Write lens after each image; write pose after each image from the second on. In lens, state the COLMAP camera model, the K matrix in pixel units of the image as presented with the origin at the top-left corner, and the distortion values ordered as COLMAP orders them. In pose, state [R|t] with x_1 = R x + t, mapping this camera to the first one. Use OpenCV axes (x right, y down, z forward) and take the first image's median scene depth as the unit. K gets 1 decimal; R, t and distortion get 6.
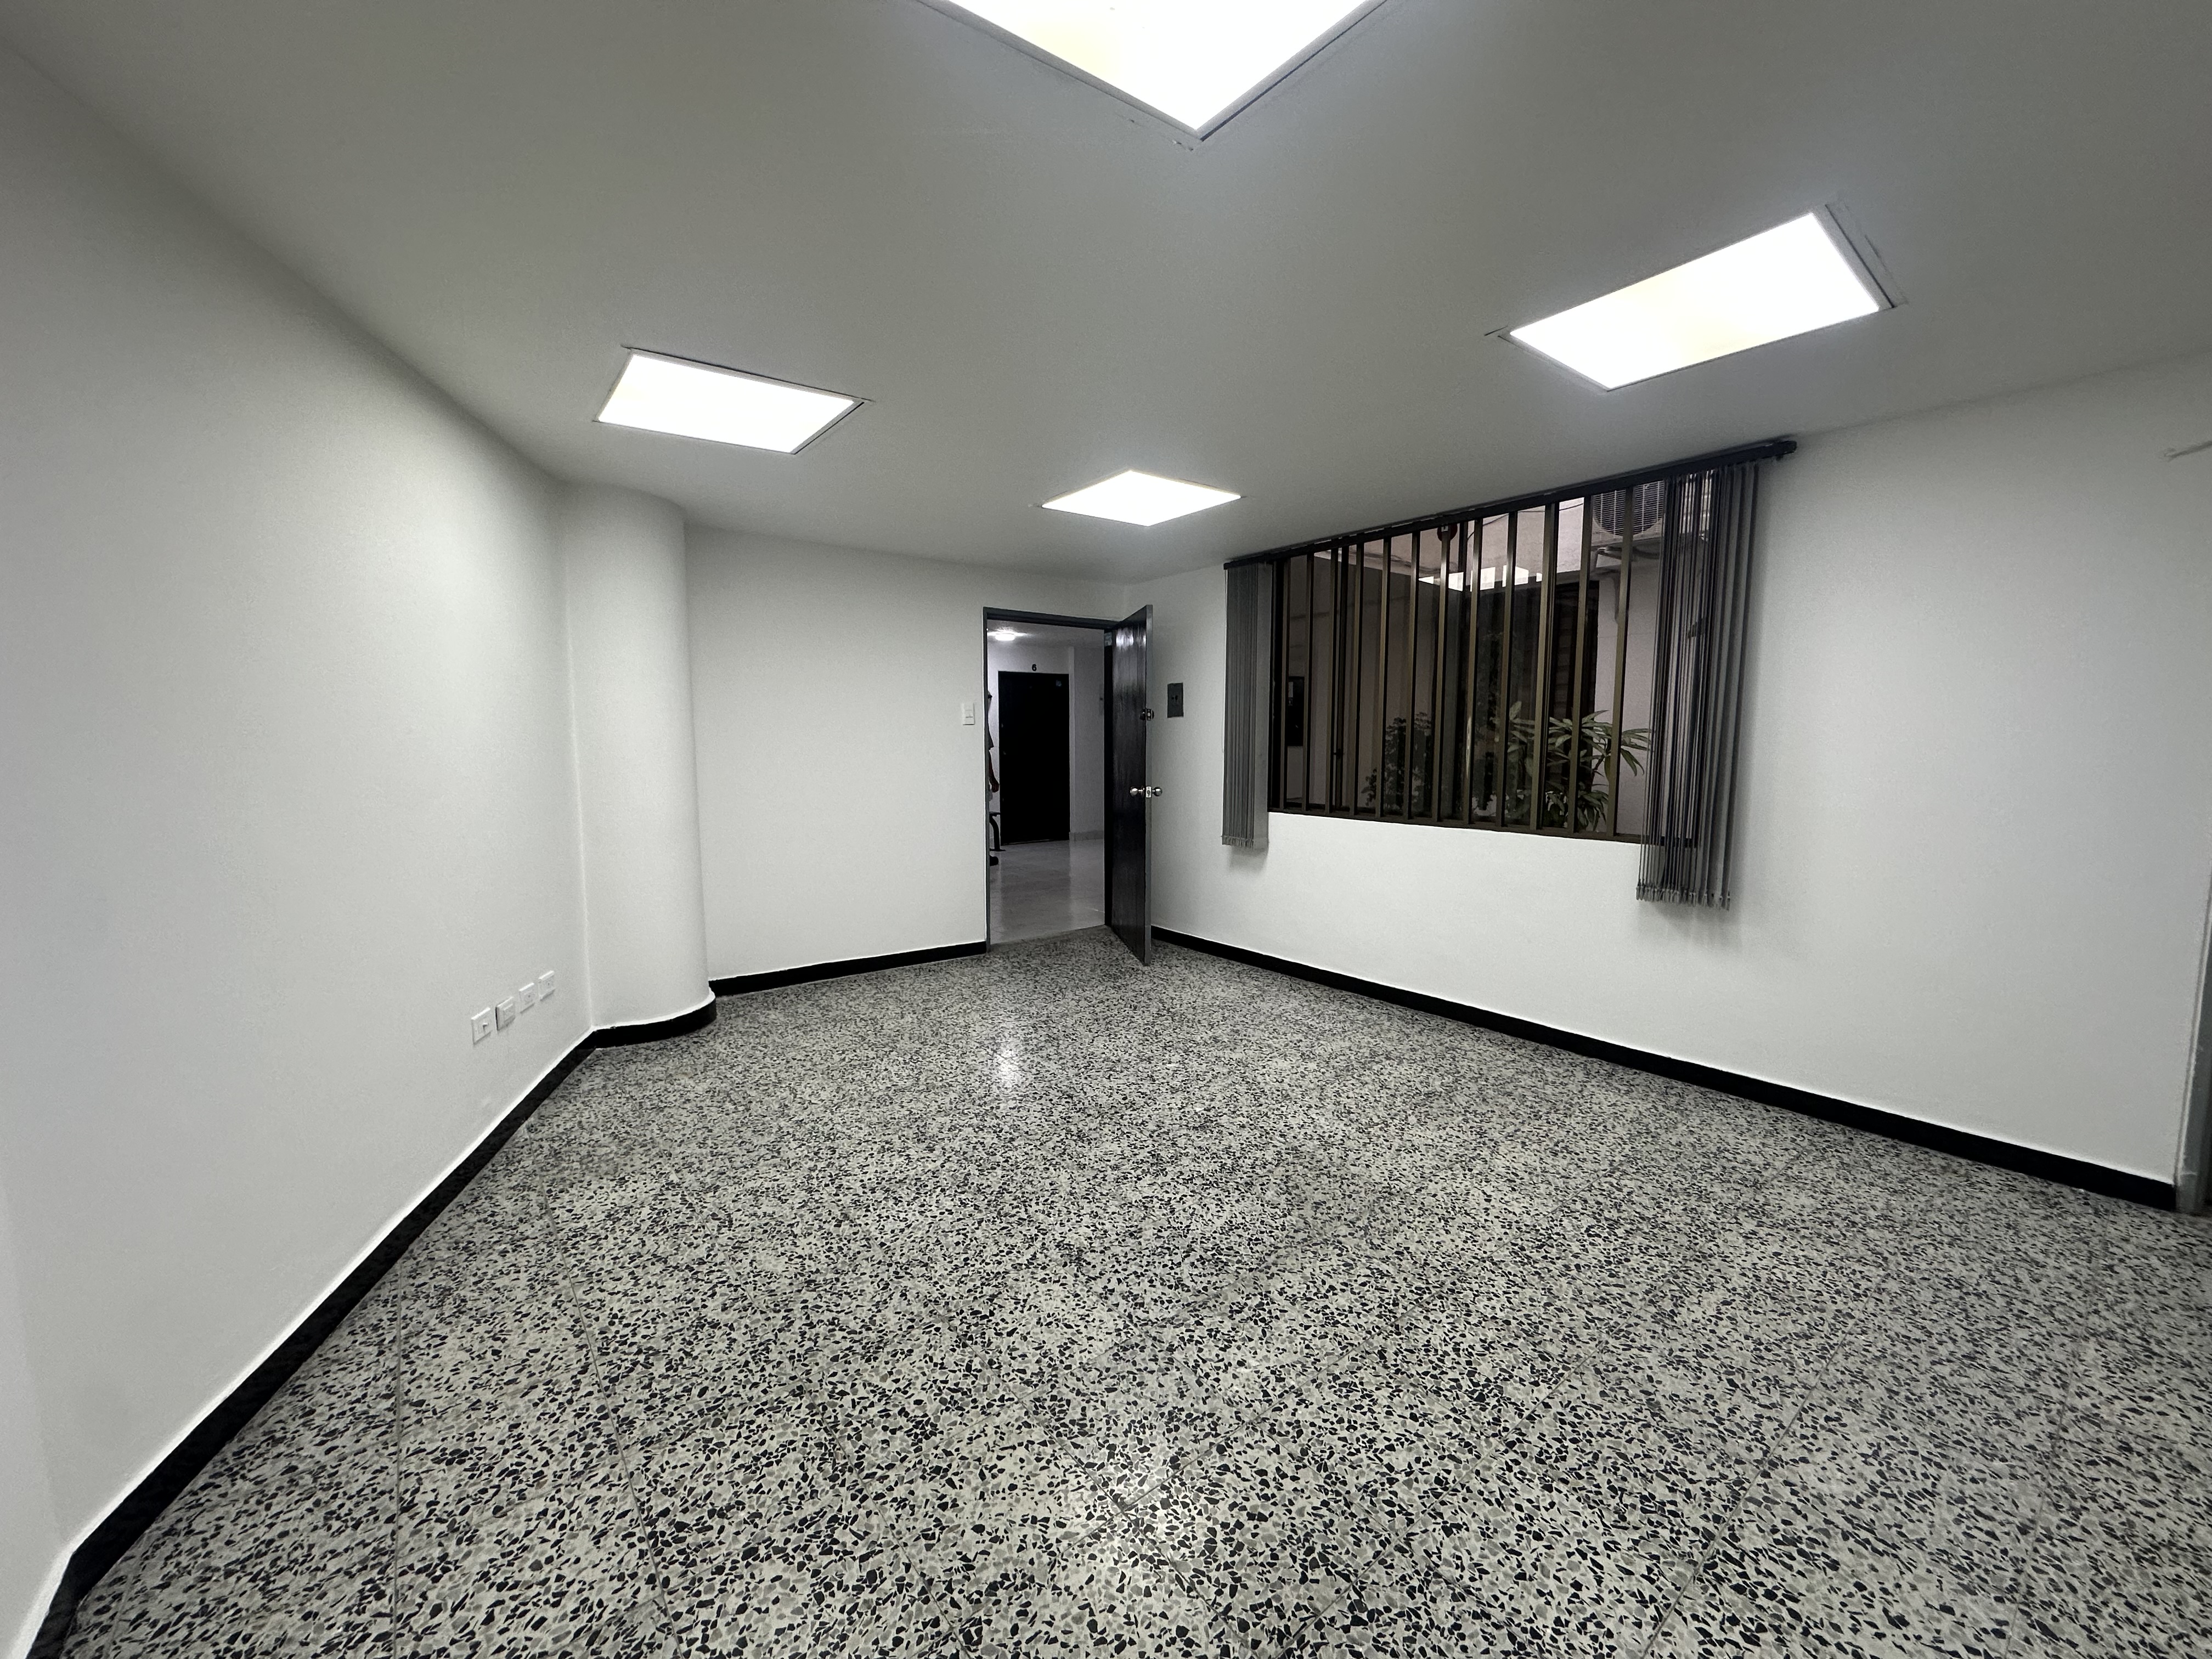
lens RADIAL K [[879.3, 0, 1108.1], [0, 879.3, 835.2], [0, 0, 1]] dist [0.000580, 0.000274]
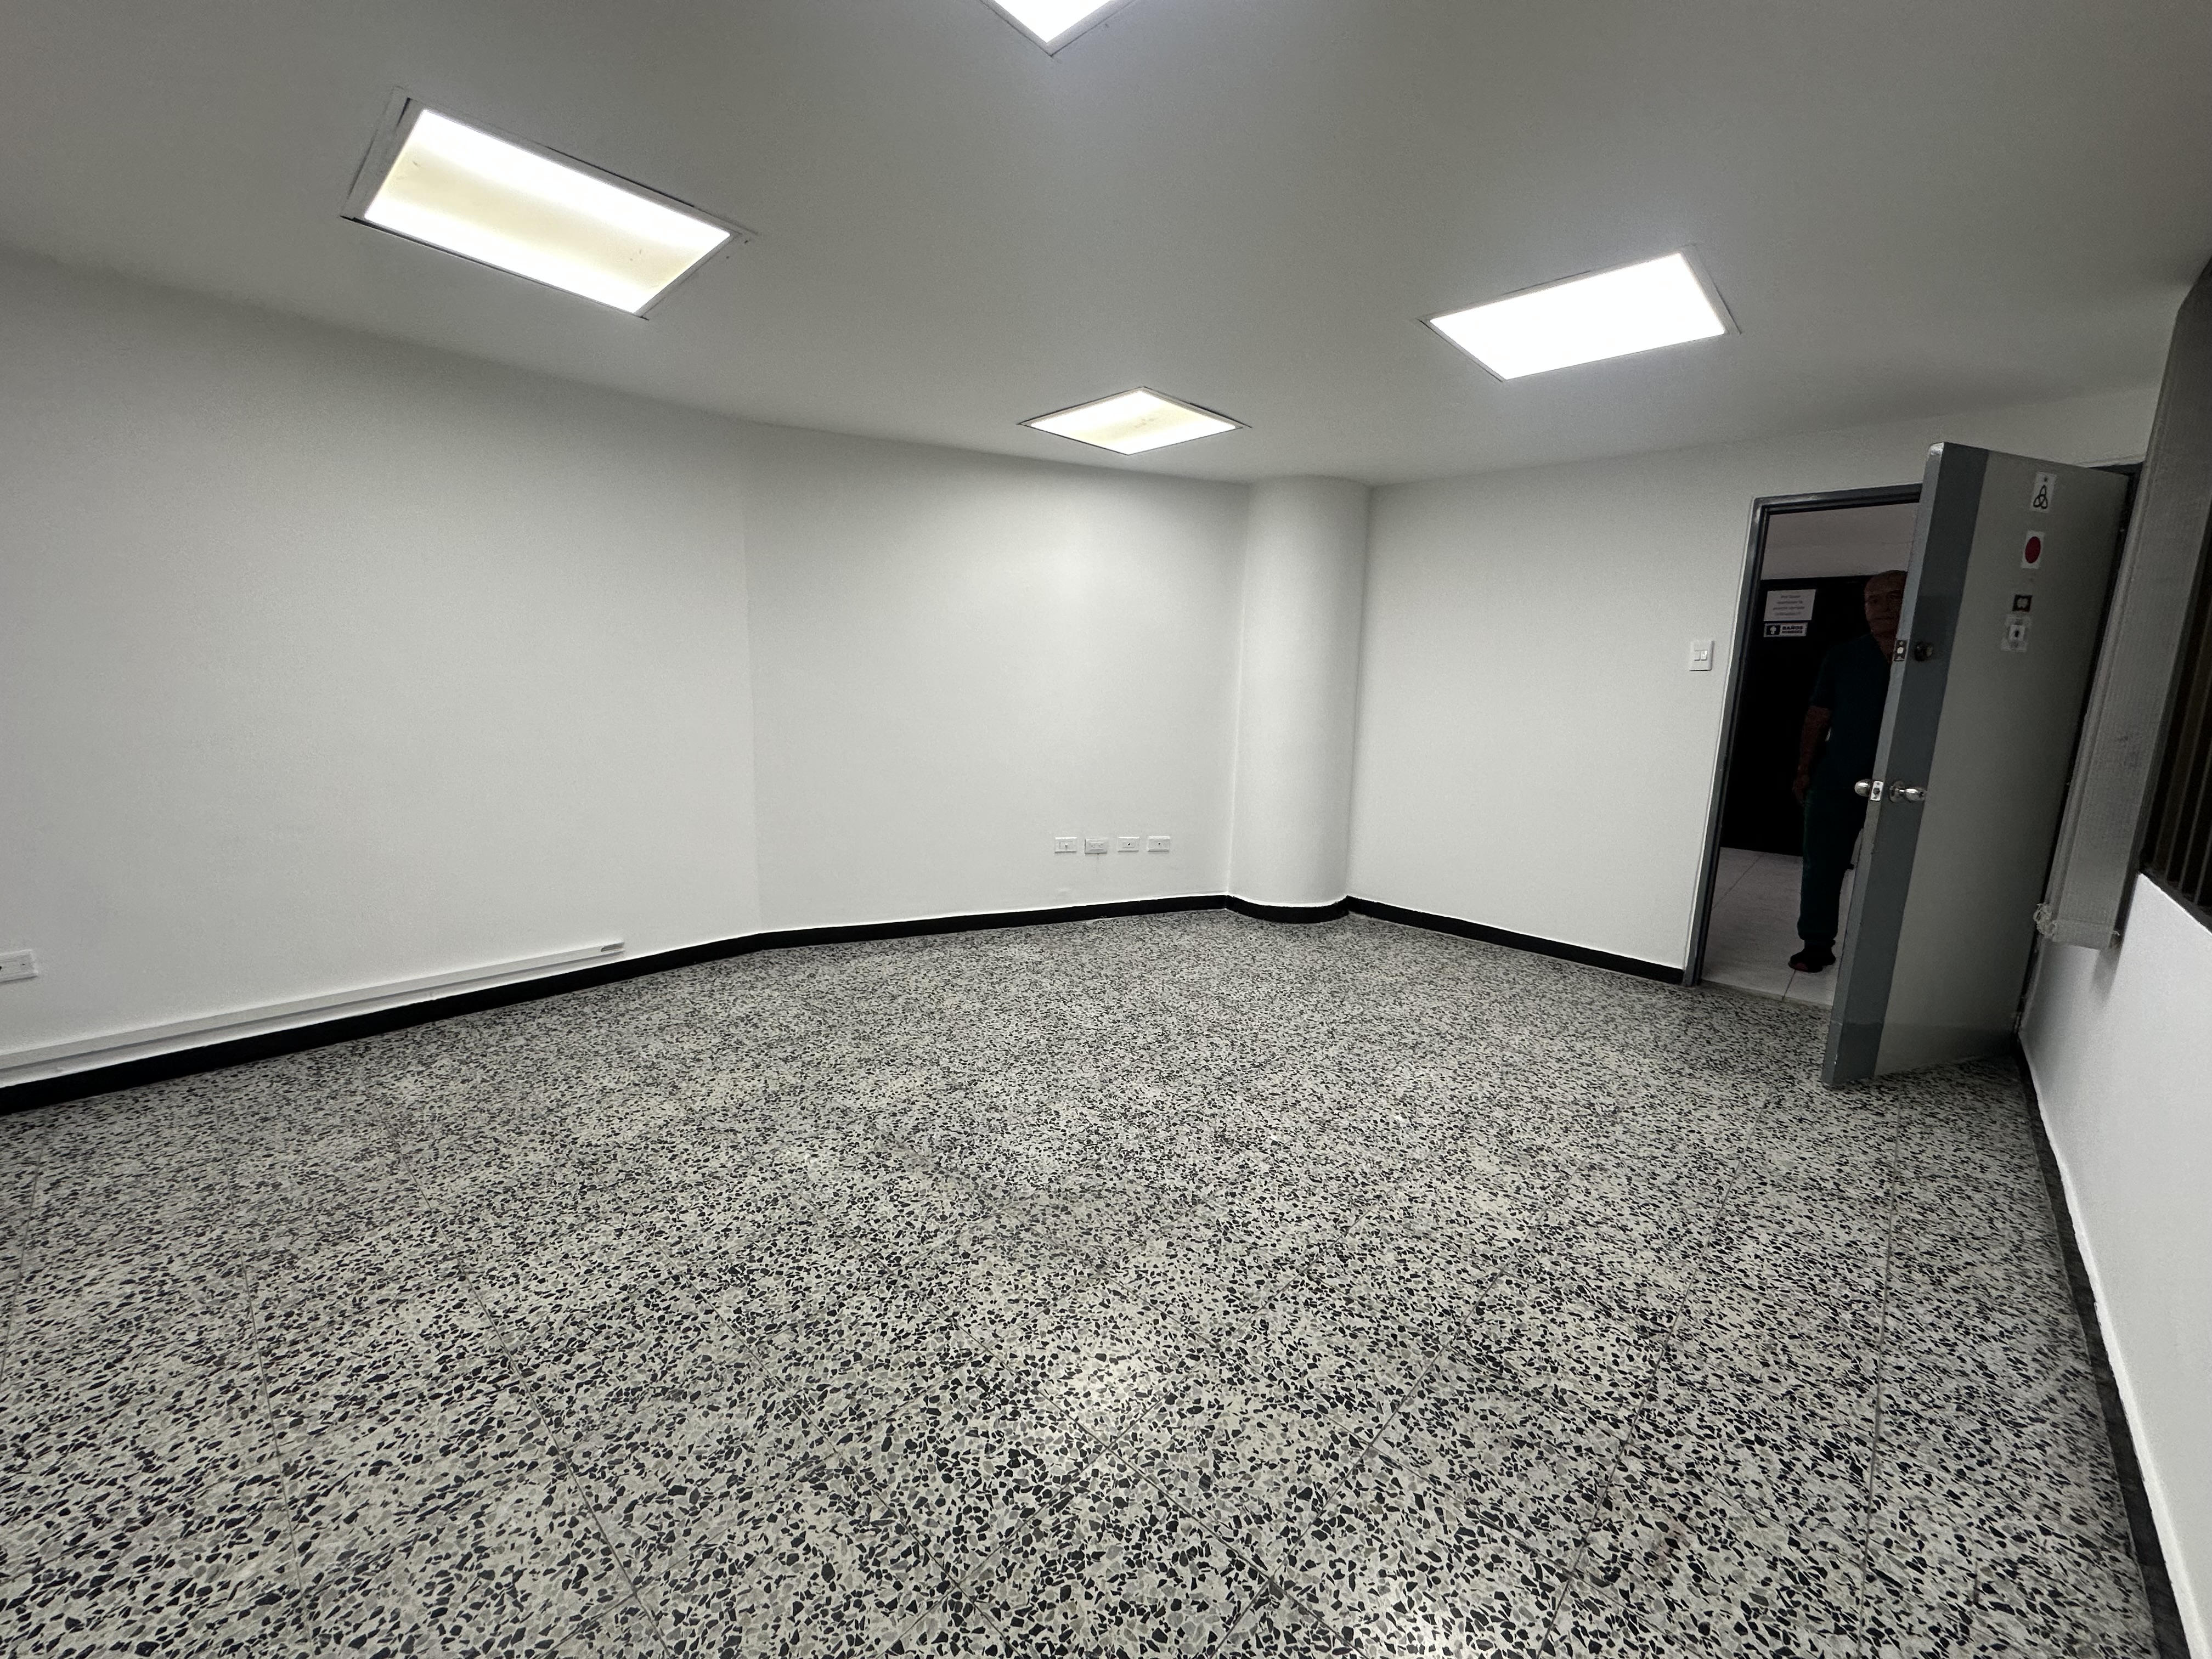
lens RADIAL K [[879.3, 0, 1110.2], [0, 879.3, 835.2], [0, 0, 1]] dist [0.000580, 0.000274]
pose [[0.157210, 0.179188, -0.971173, 1.056293], [-0.131476, 0.978445, 0.159247, -0.094535], [0.978774, 0.102650, 0.177381, 0.870360]]
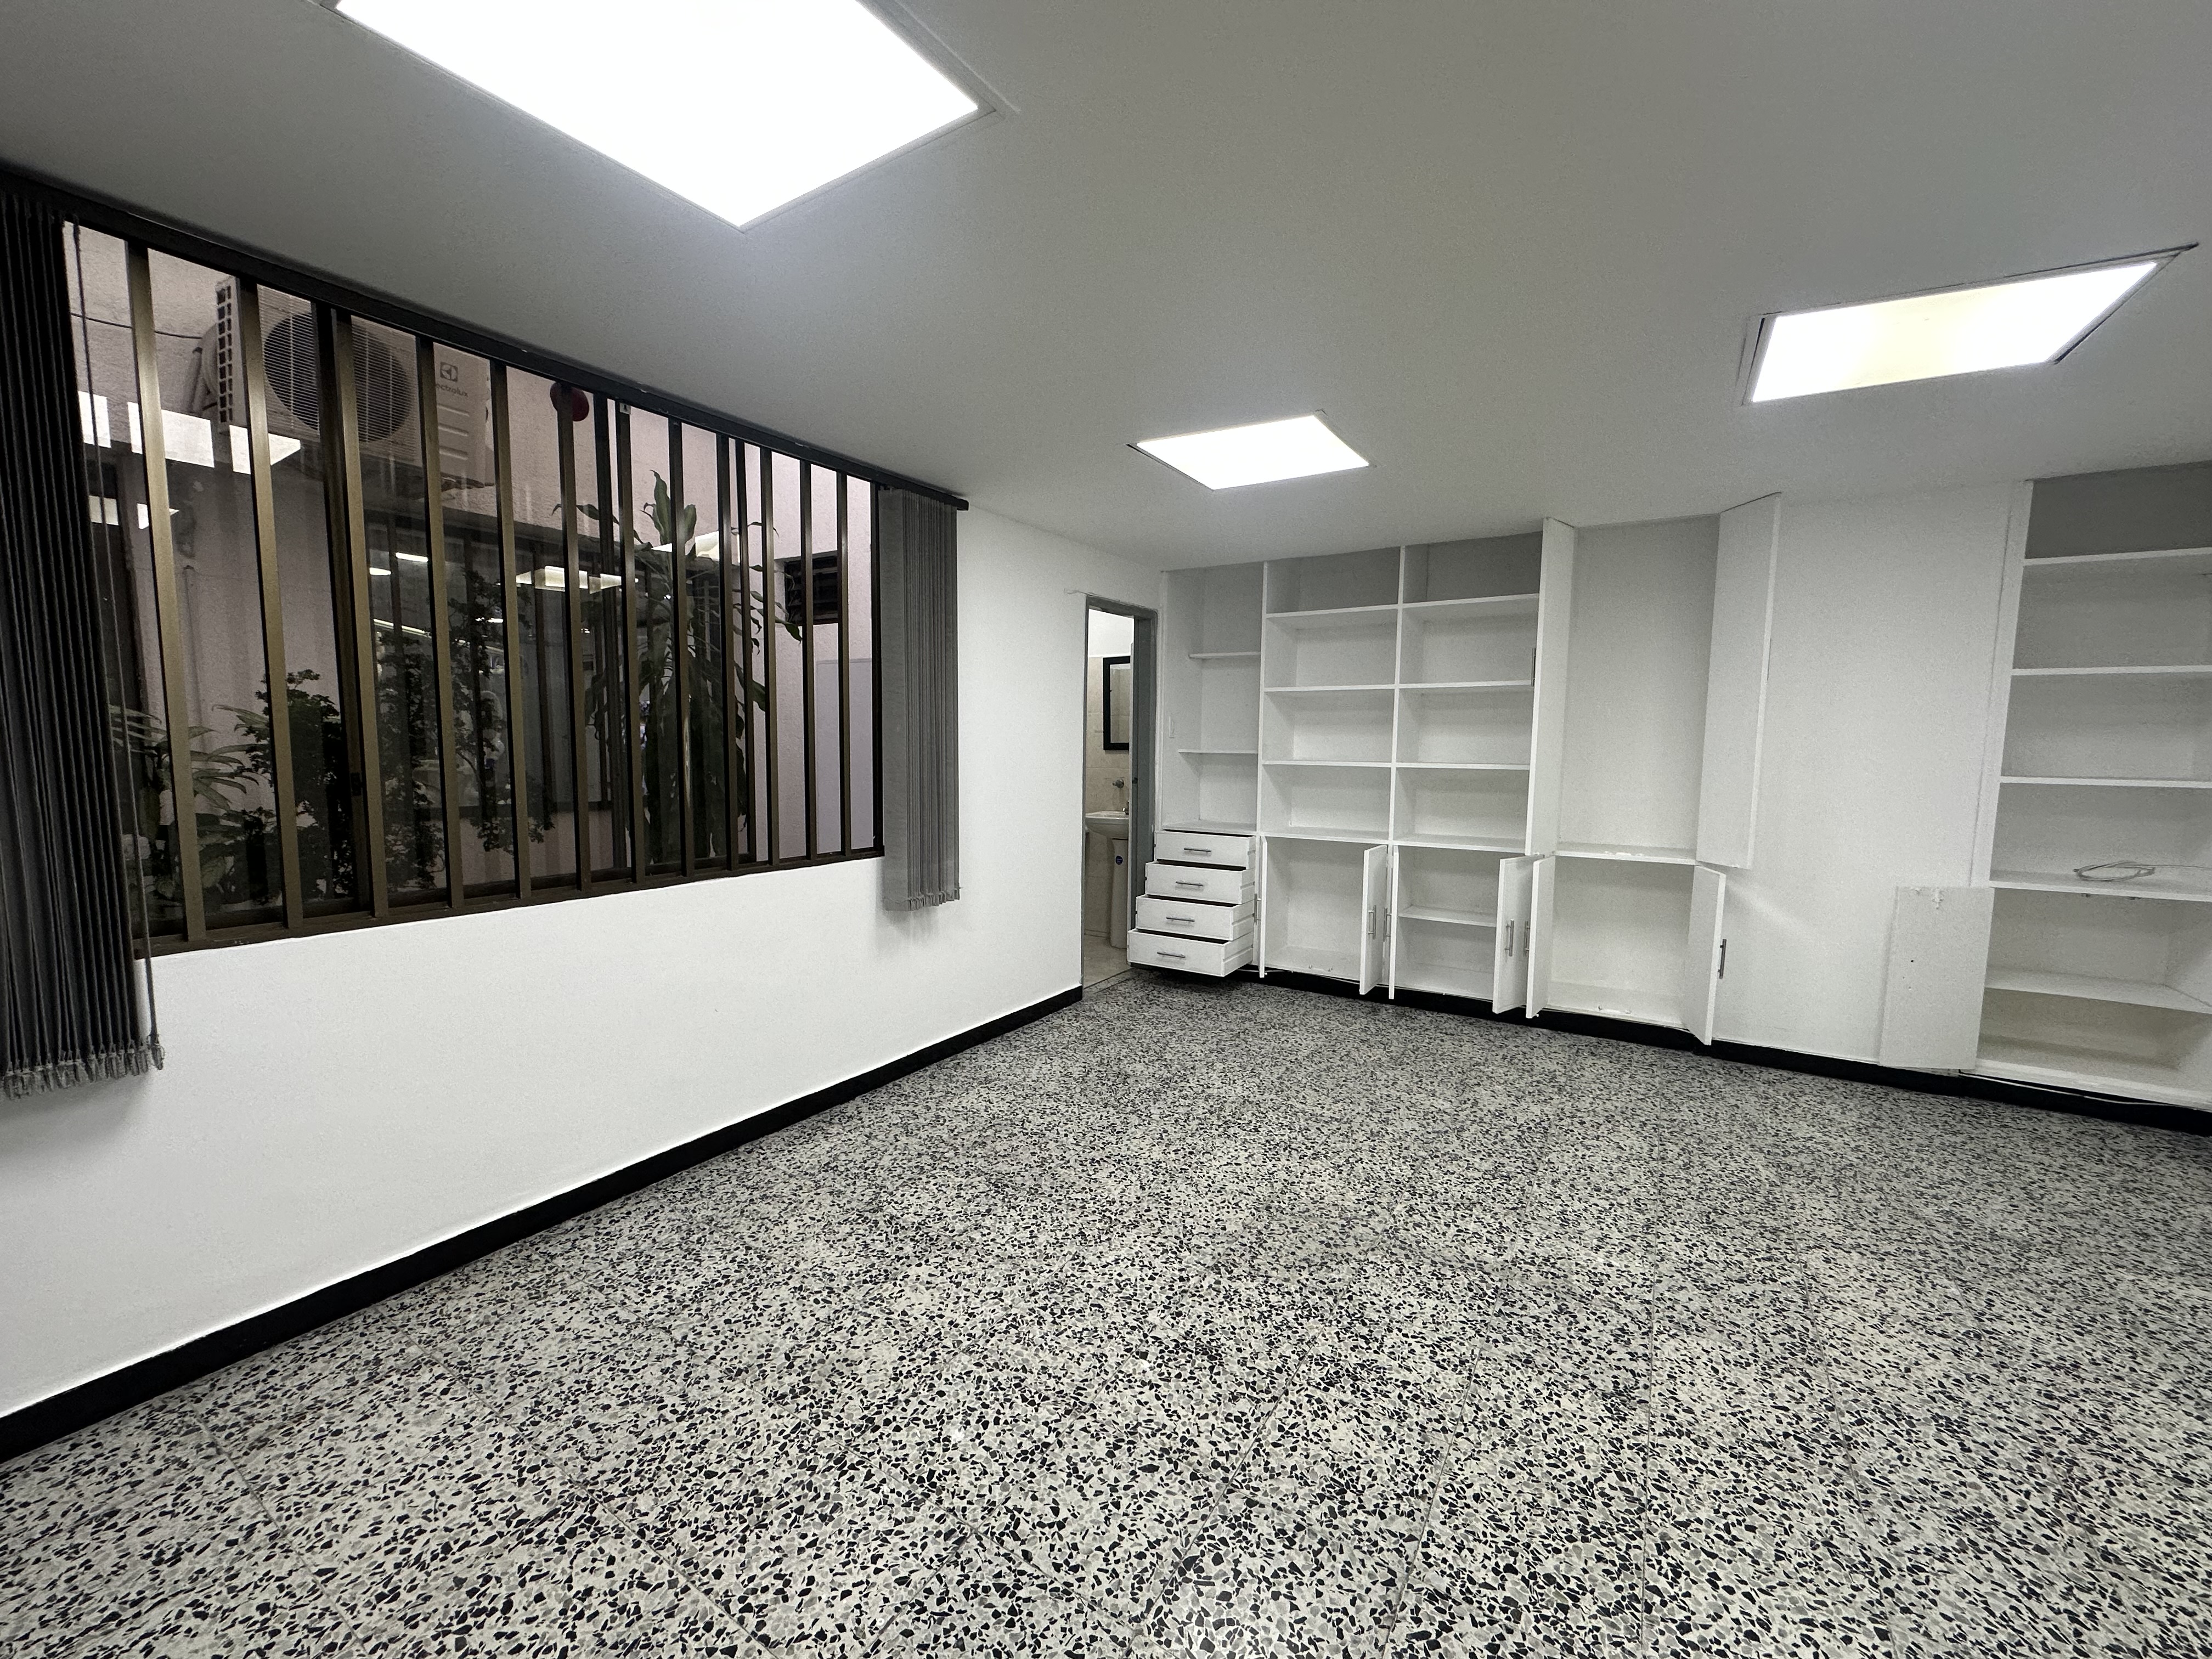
lens RADIAL K [[879.3, 0, 1108.3], [0, 879.3, 818.5], [0, 0, 1]] dist [0.000580, 0.000274]
pose [[-0.326486, -0.087410, 0.941151, -0.557875], [0.090611, 0.988235, 0.123216, -0.185076], [-0.940849, 0.125507, -0.314725, 1.503154]]
